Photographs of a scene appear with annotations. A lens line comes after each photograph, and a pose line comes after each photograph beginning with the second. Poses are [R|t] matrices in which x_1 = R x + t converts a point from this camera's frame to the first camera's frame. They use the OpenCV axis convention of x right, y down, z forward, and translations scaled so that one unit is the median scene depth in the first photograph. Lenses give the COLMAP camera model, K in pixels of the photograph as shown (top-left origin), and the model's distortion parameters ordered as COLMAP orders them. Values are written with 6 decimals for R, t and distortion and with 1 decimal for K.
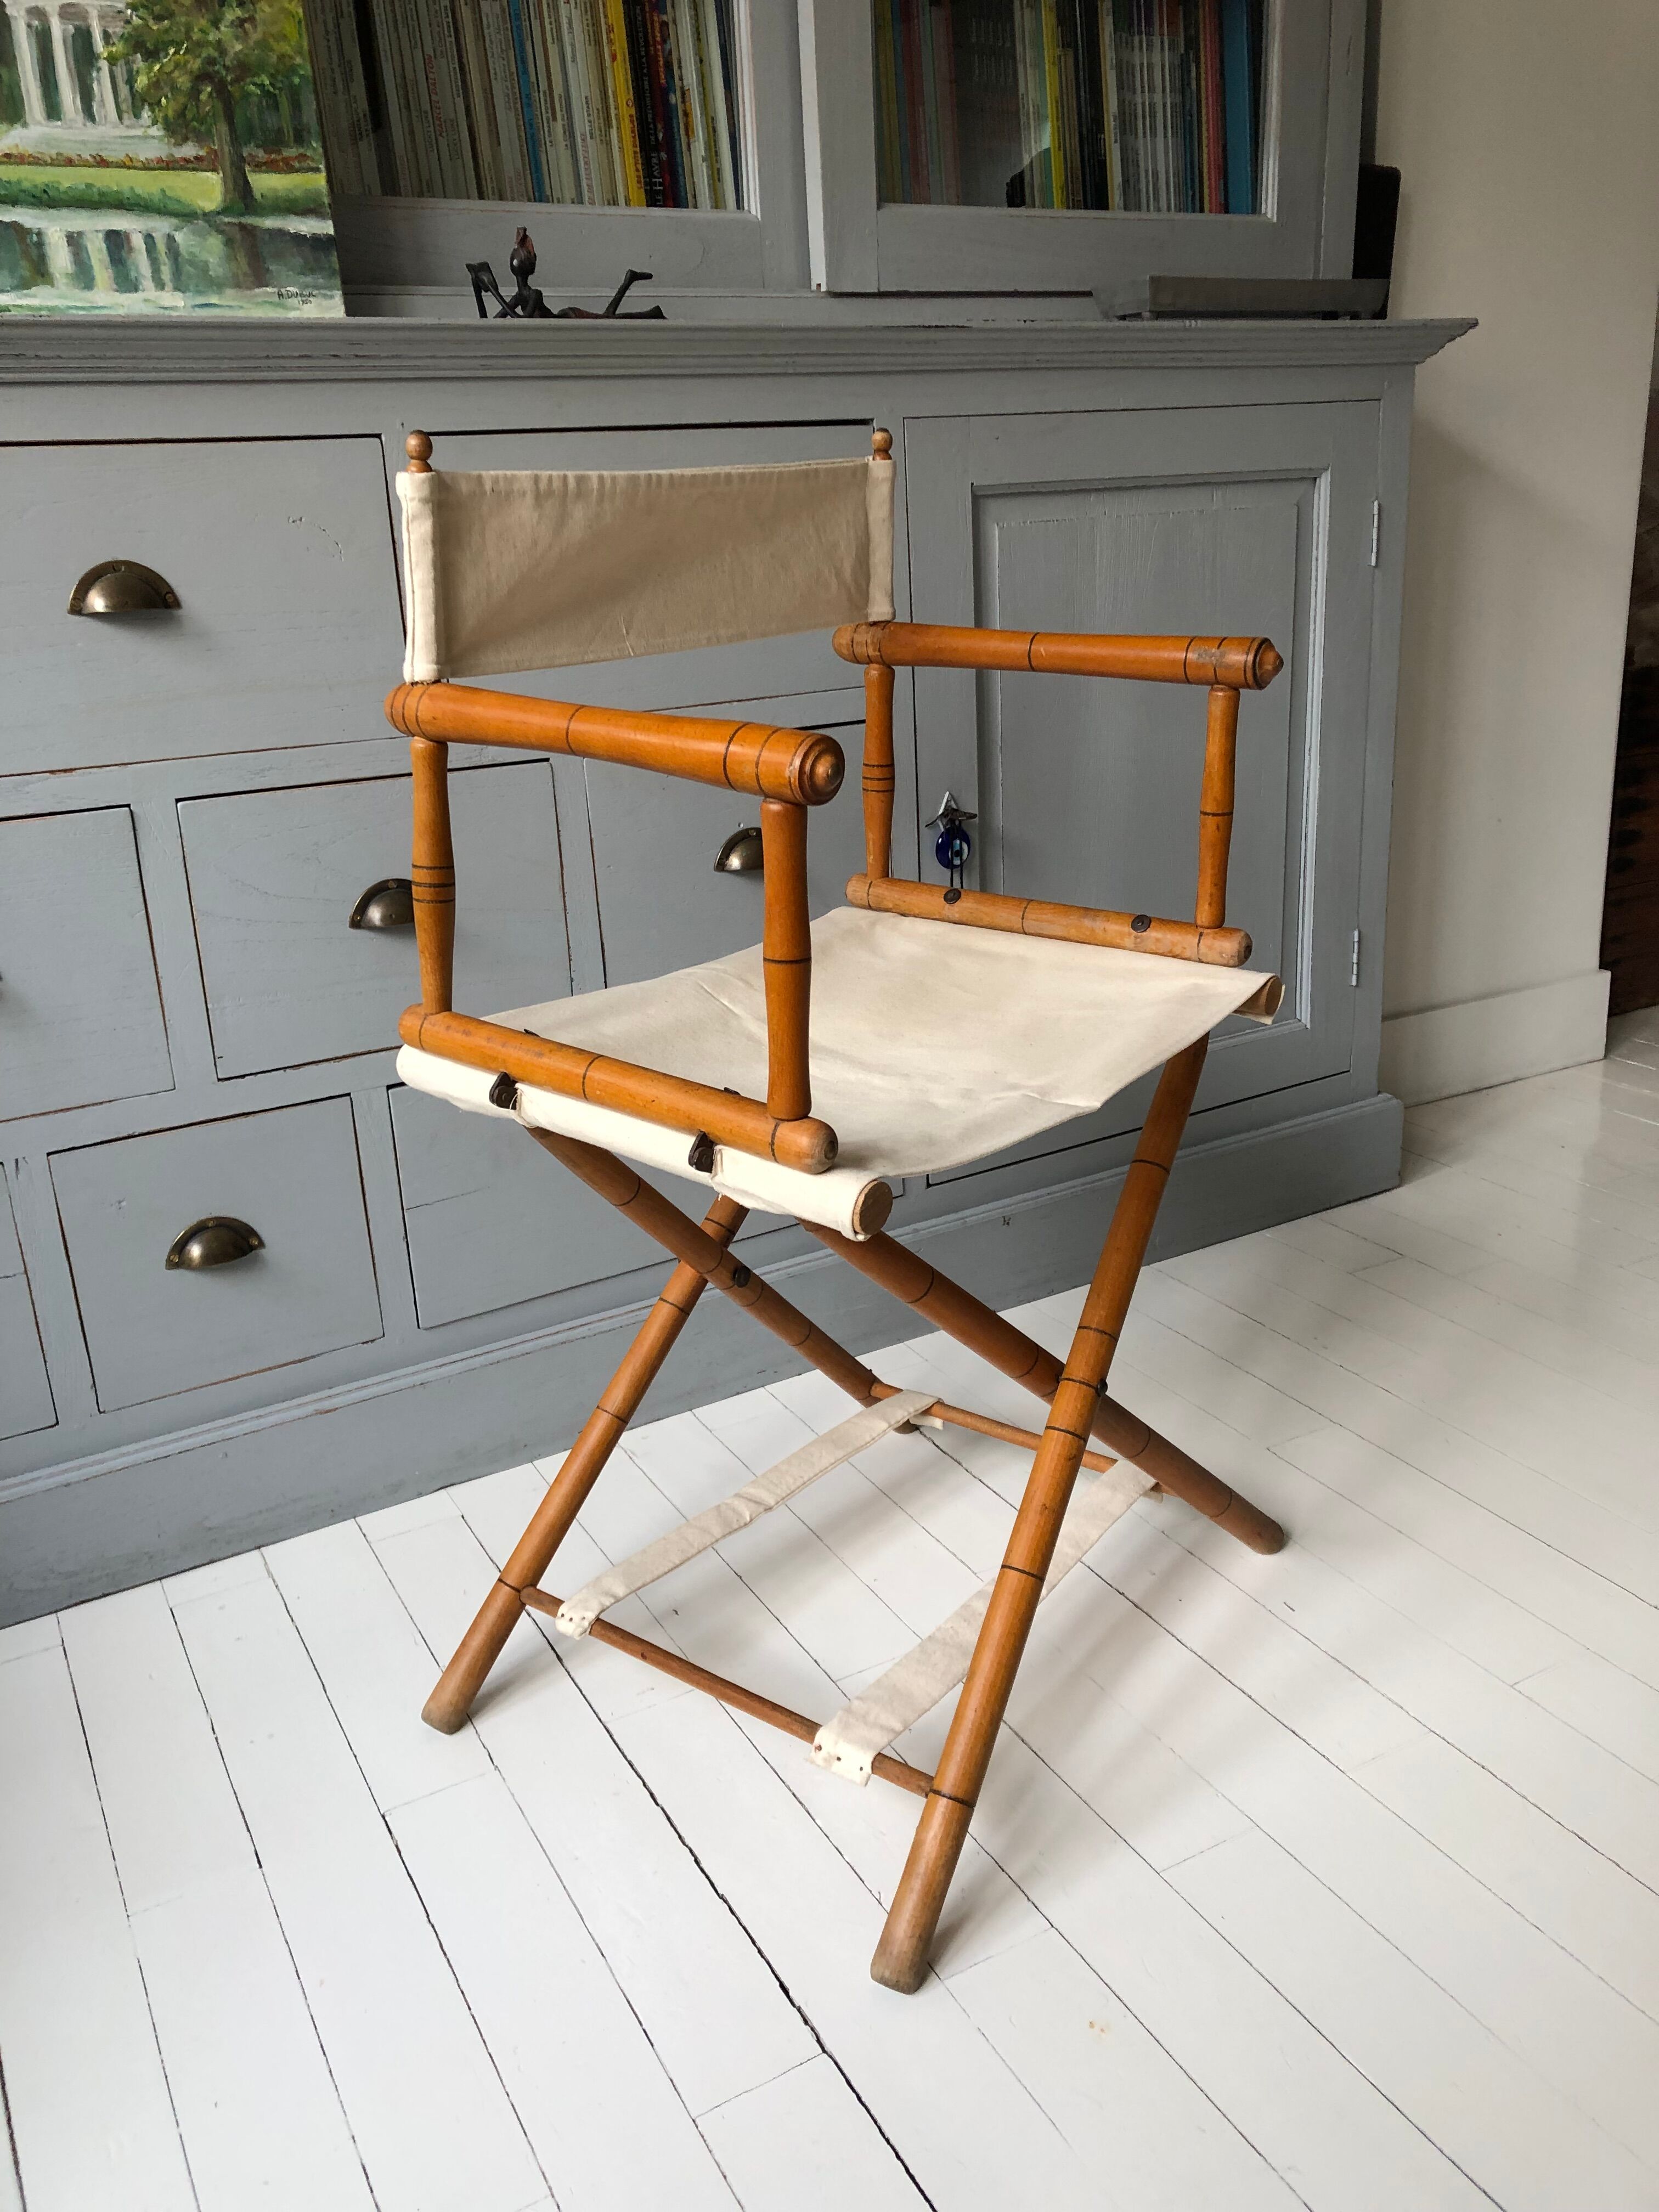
lens RADIAL K [[1808.5, 0, 846.3], [0, 1808.5, 1092.5], [0, 0, 1]] dist [0.014497, -0.008375]
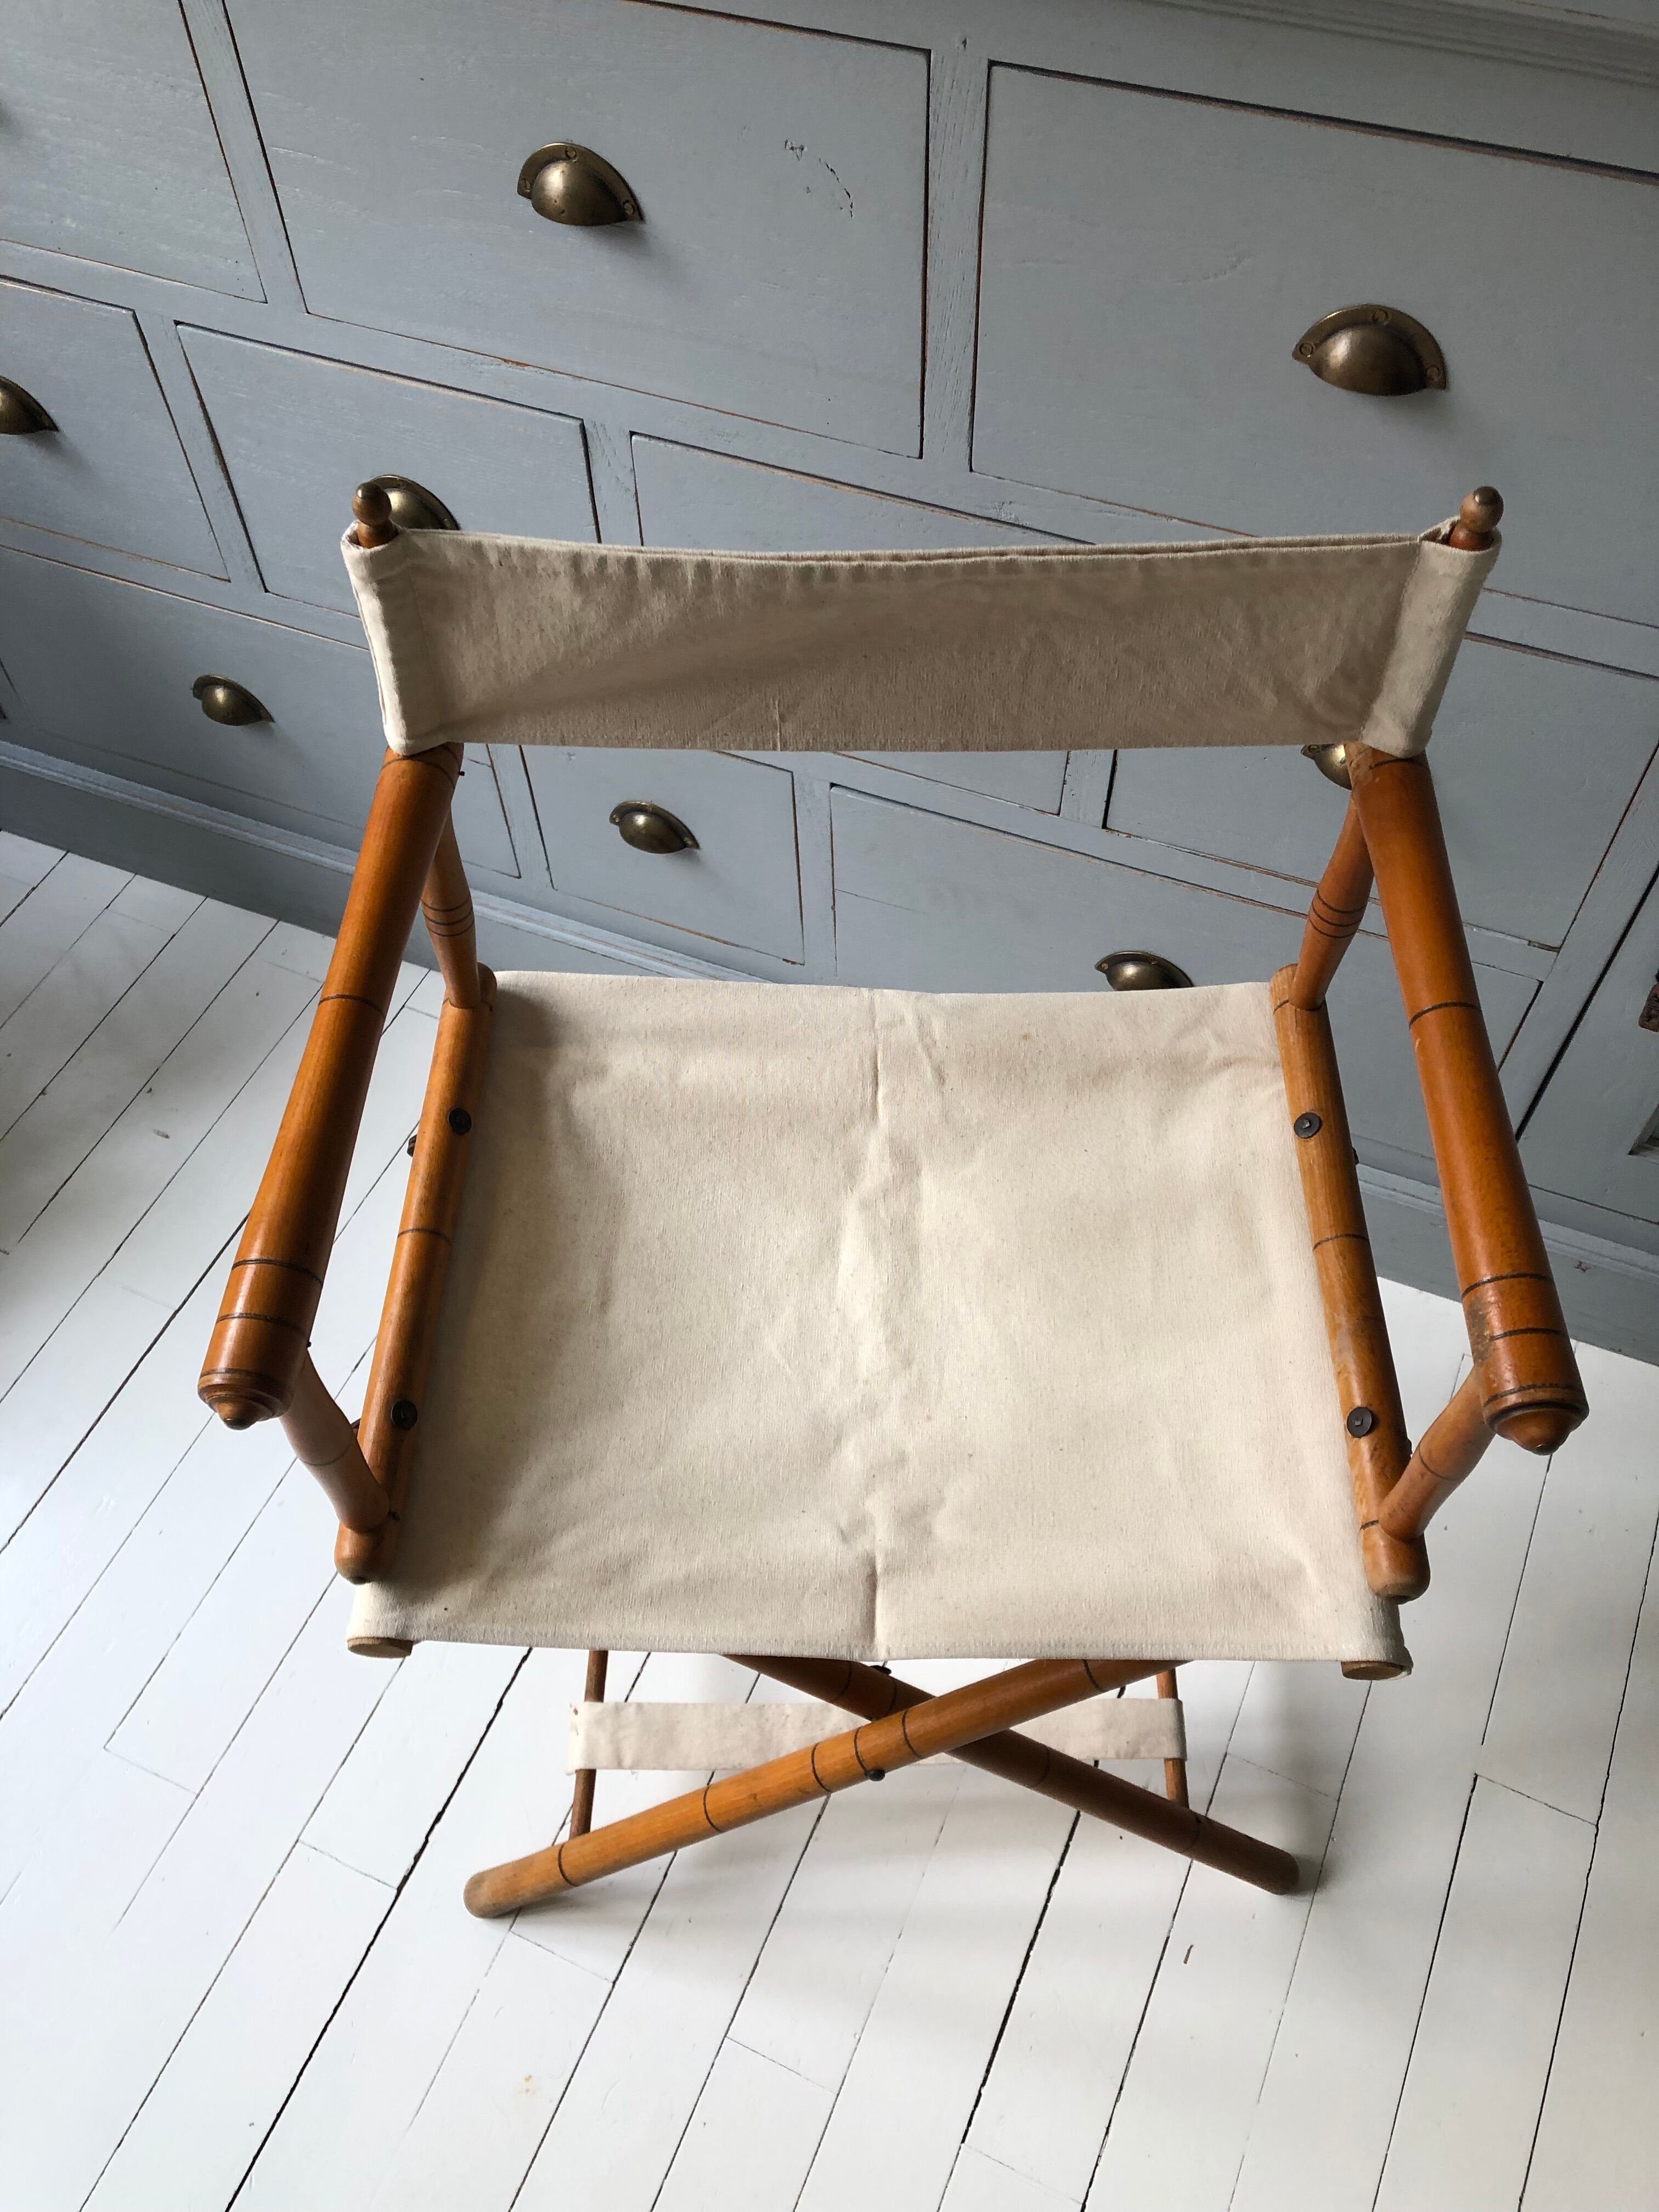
lens RADIAL K [[1808.5, 0, 835.2], [0, 1808.5, 1102.6], [0, 0, 1]] dist [0.014497, -0.008375]
pose [[0.599431, 0.675397, -0.429559, 0.249577], [-0.258553, 0.671277, 0.694649, -0.565230], [0.757517, -0.305330, 0.577010, 0.514779]]
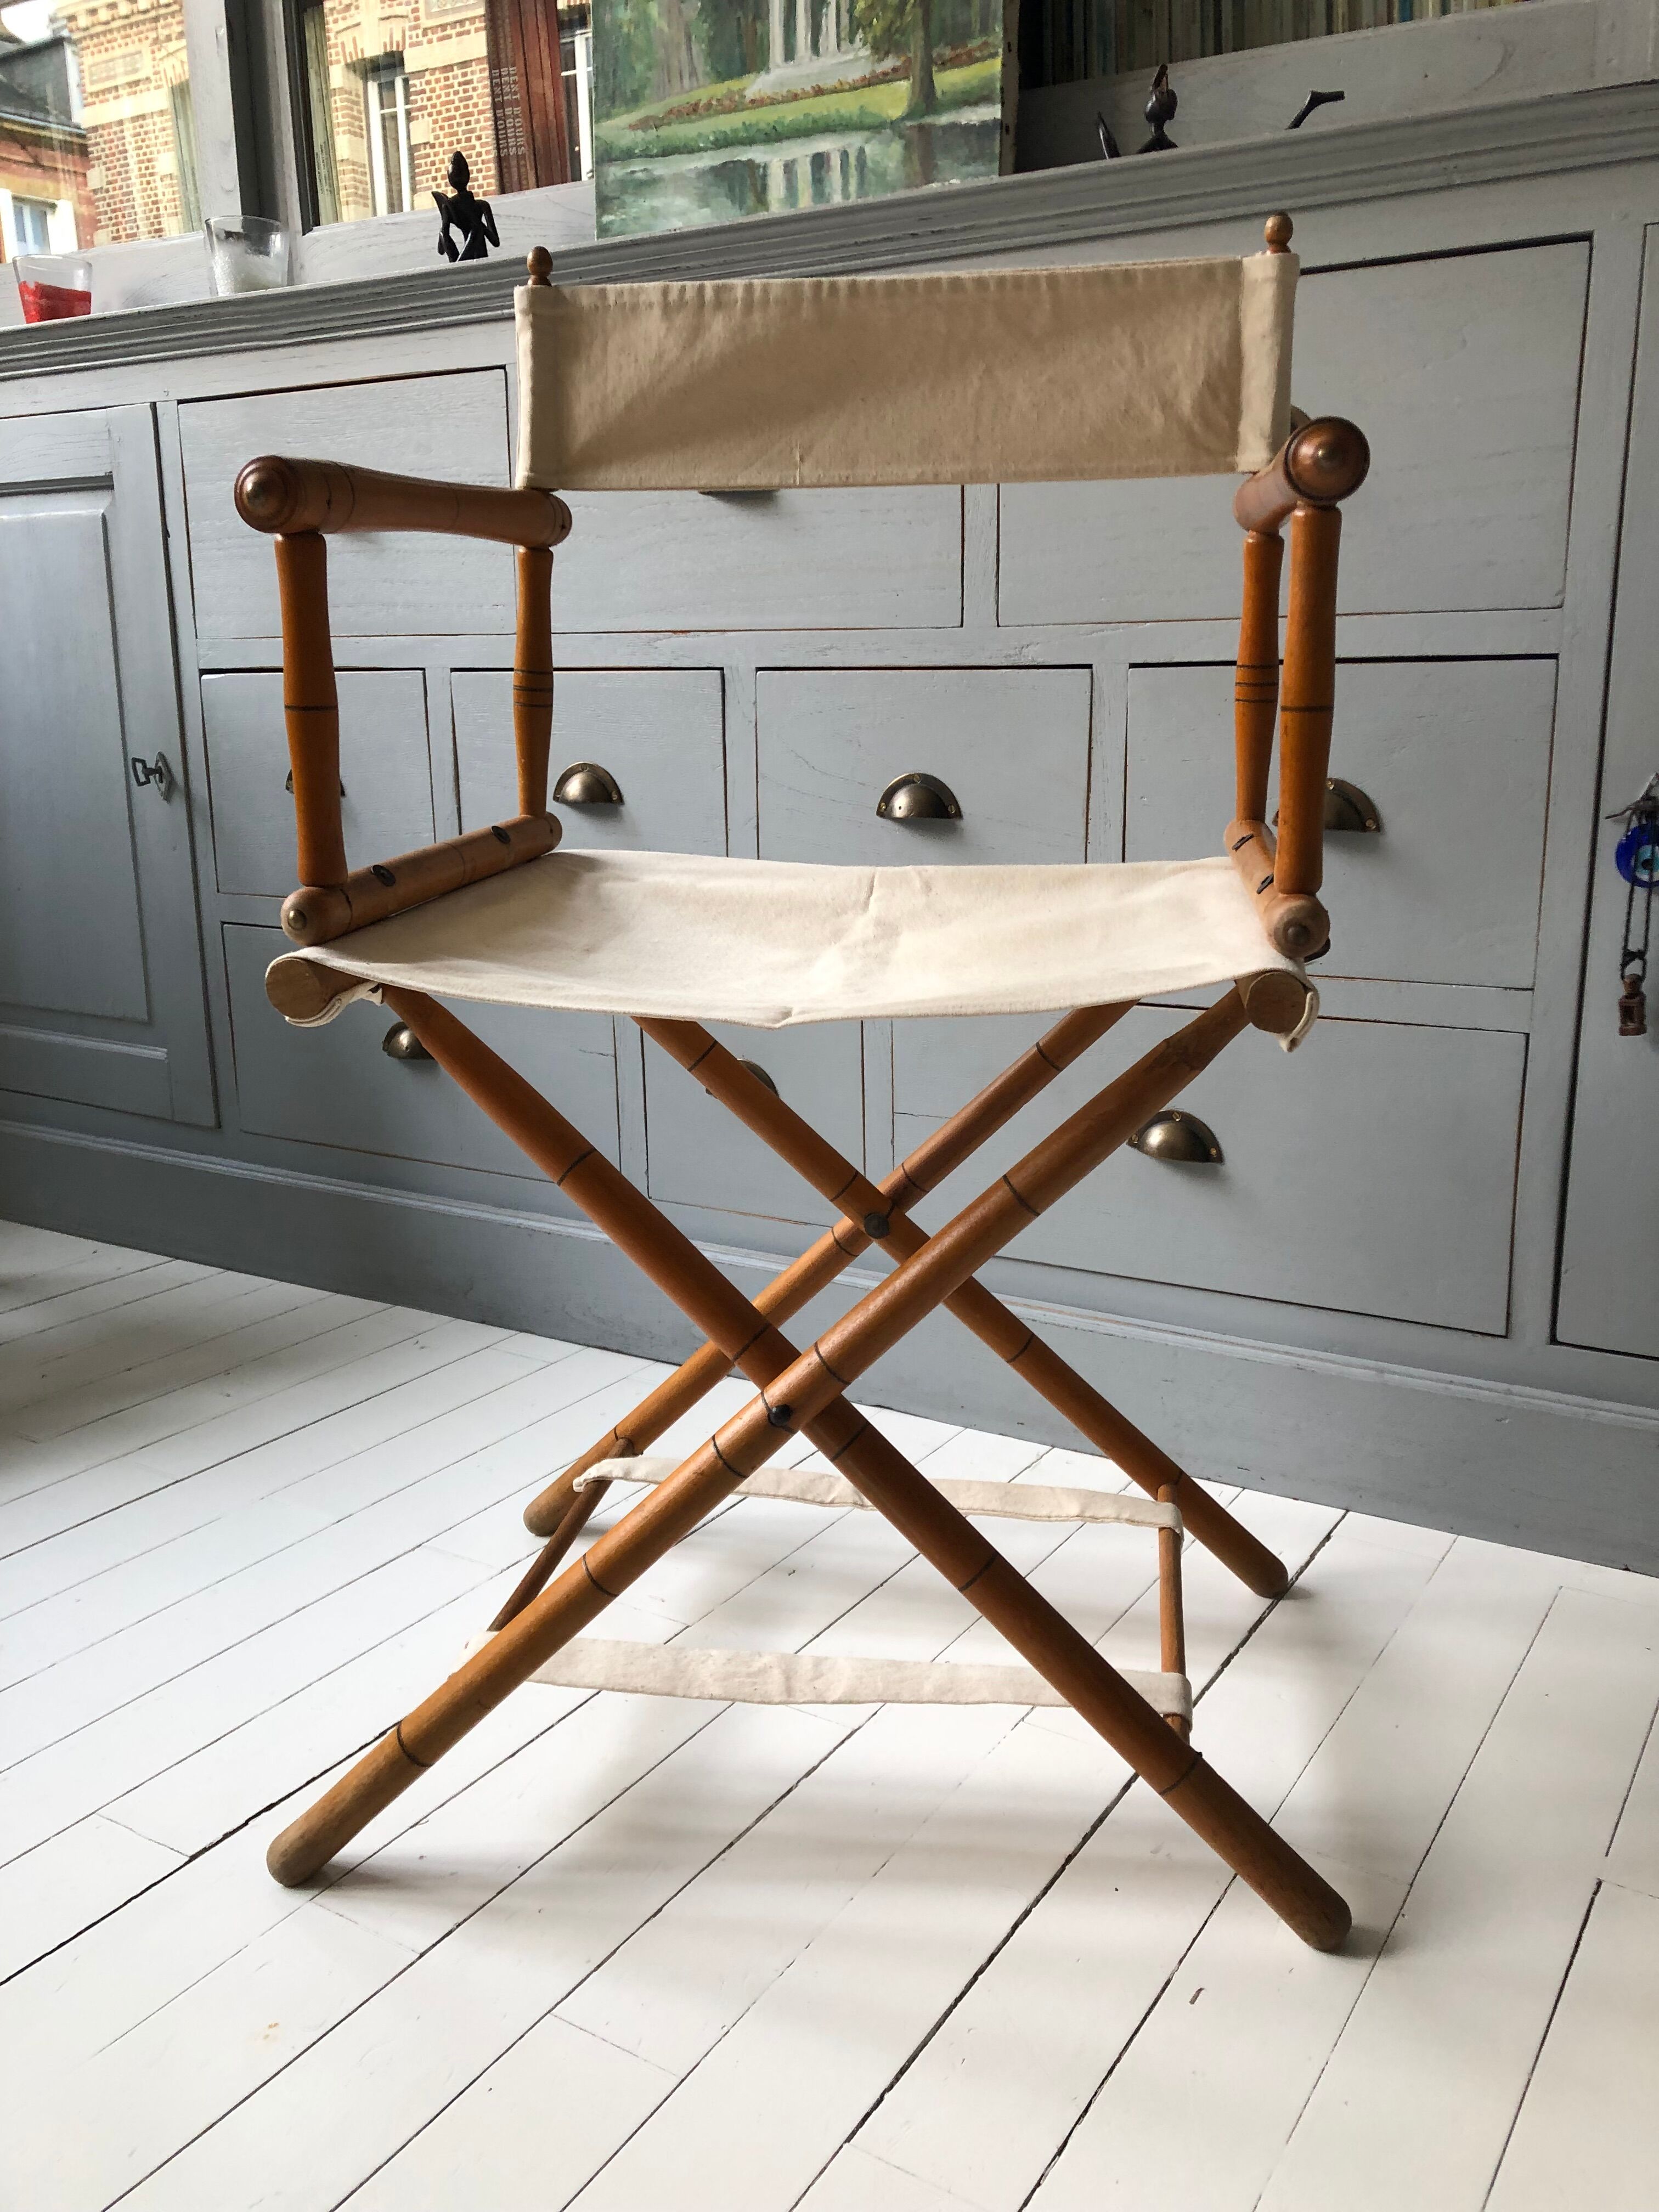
lens RADIAL K [[1808.5, 0, 881.5], [0, 1808.5, 1109.4], [0, 0, 1]] dist [0.014497, -0.008375]
pose [[0.493489, 0.236405, -0.837007, 0.666195], [-0.286653, 0.952791, 0.100100, -0.038777], [0.821157, 0.190532, 0.537958, 0.534102]]
